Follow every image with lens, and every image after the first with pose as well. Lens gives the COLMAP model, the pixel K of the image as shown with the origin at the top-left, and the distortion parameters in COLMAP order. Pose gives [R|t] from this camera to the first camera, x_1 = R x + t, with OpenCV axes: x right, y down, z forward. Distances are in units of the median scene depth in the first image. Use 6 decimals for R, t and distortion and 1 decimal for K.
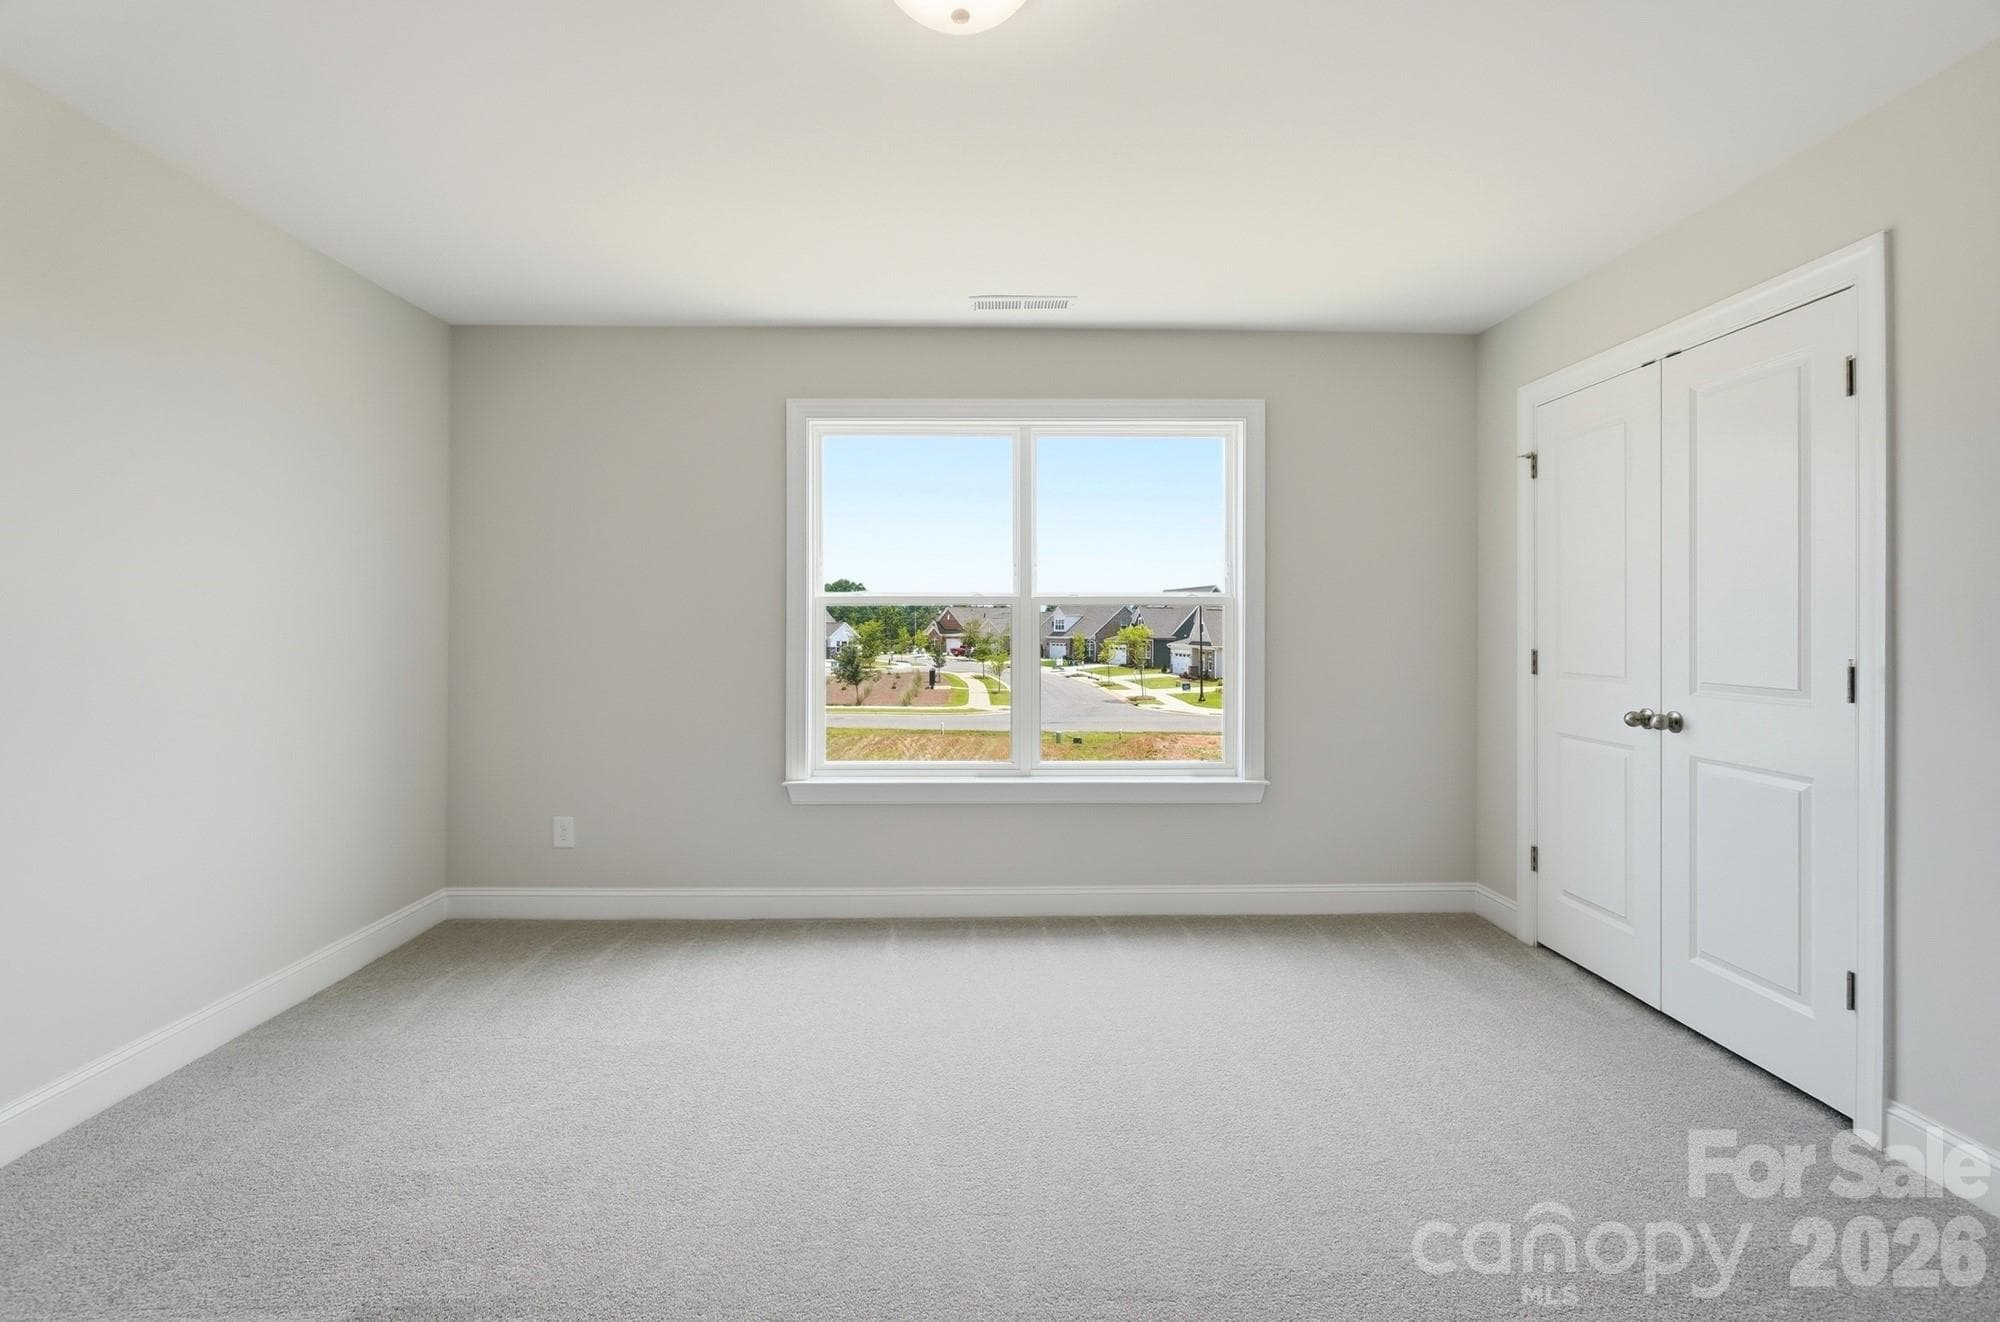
lens RADIAL K [[892.7, 0, 986.2], [0, 892.7, 628.8], [0, 0, 1]] dist [-0.002105, 0.000639]
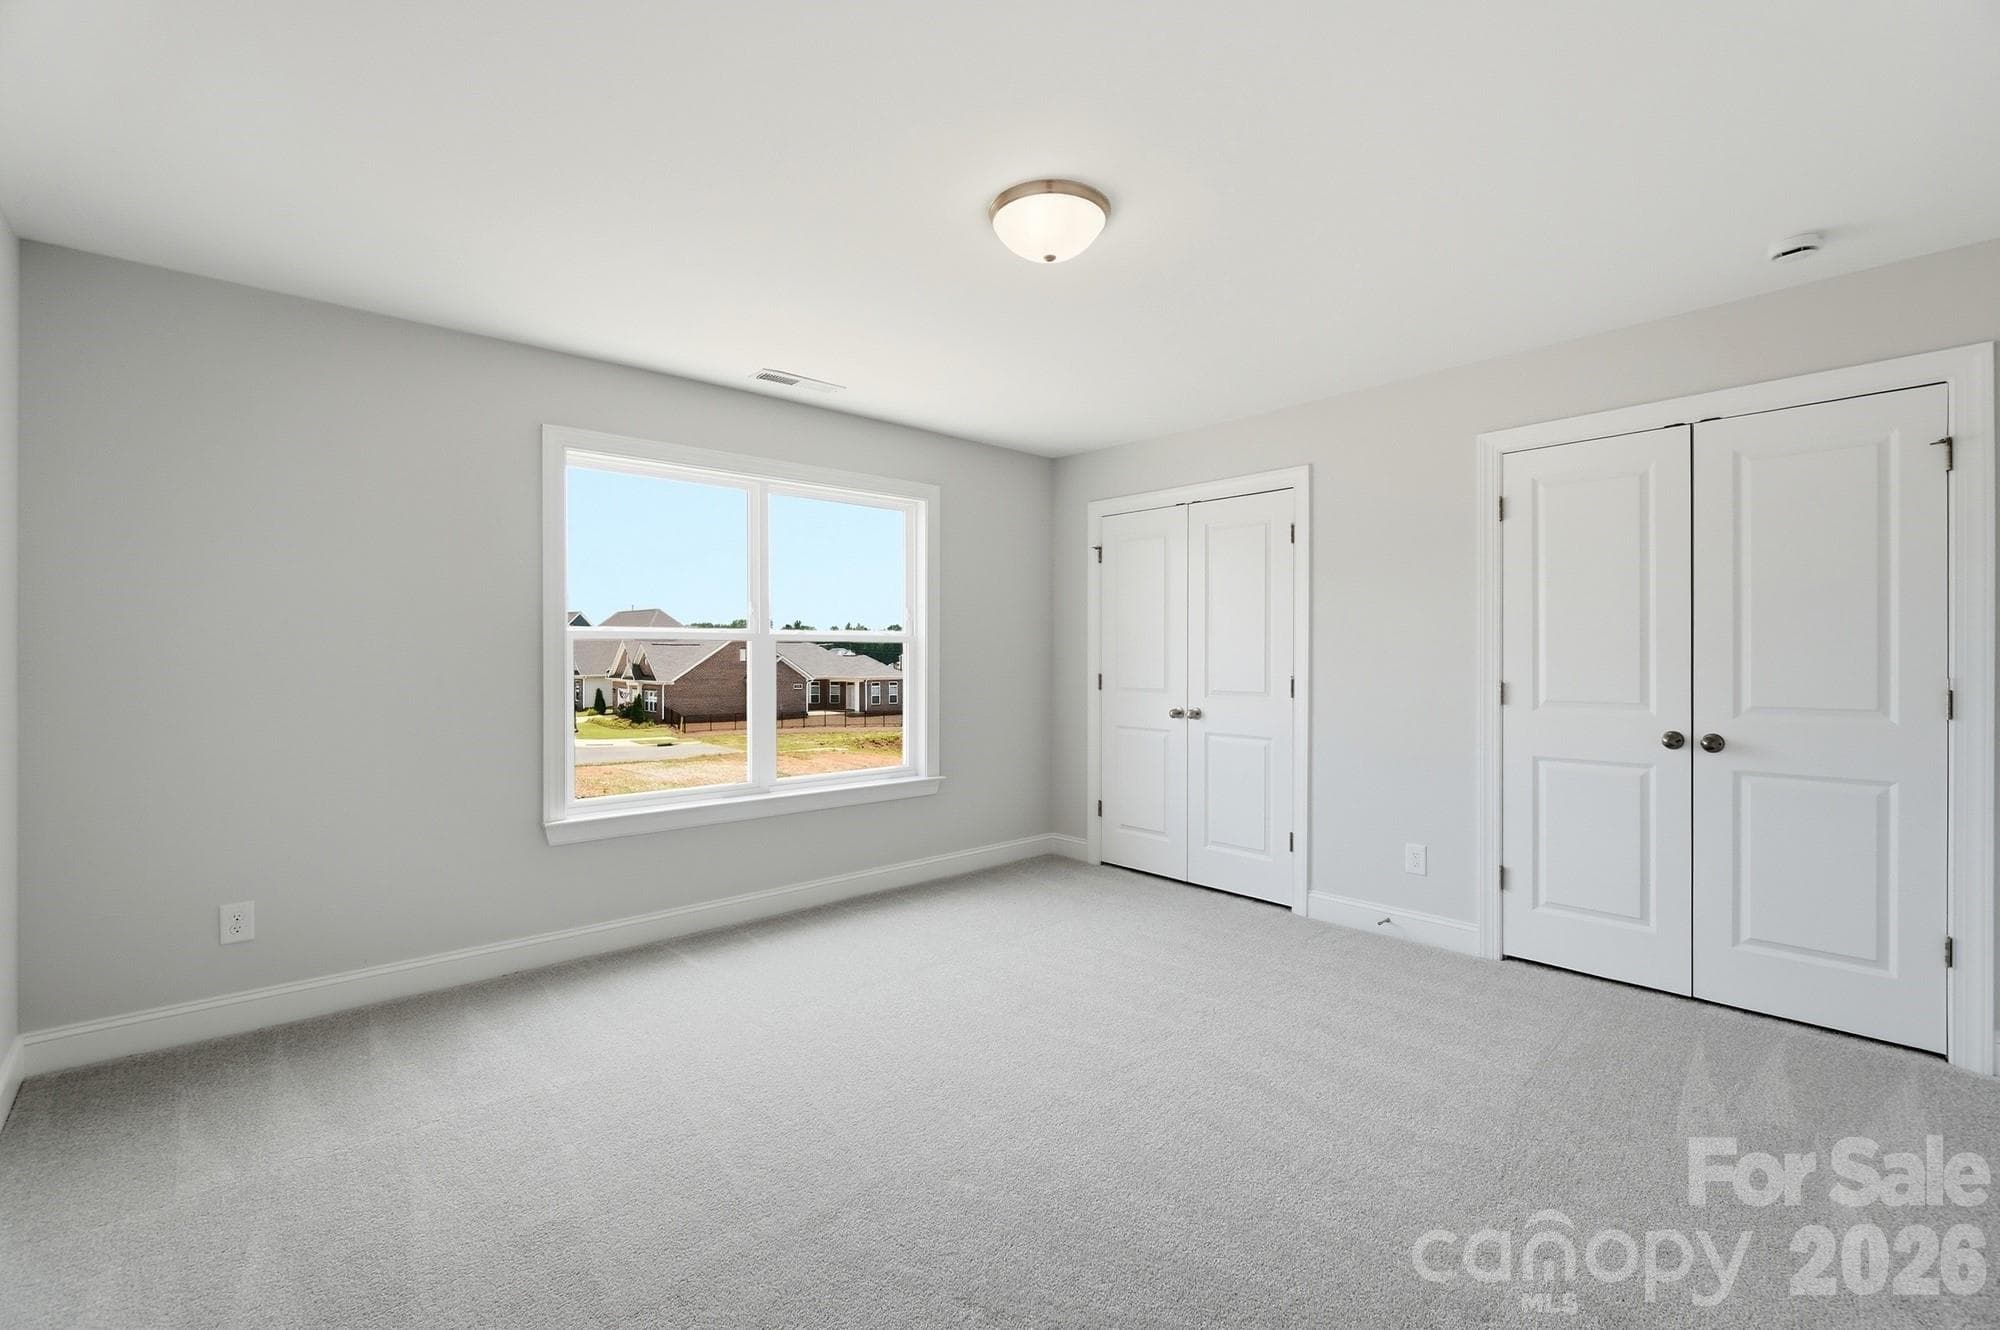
lens RADIAL K [[867.2, 0, 1000.6], [0, 867.2, 659.7], [0, 0, 1]] dist [-0.004171, -0.000261]
pose [[0.756176, -0.004981, 0.654349, -0.473463], [0.003325, 0.999987, 0.003769, -0.006577], [-0.654360, -0.000675, 0.756183, -0.024202]]
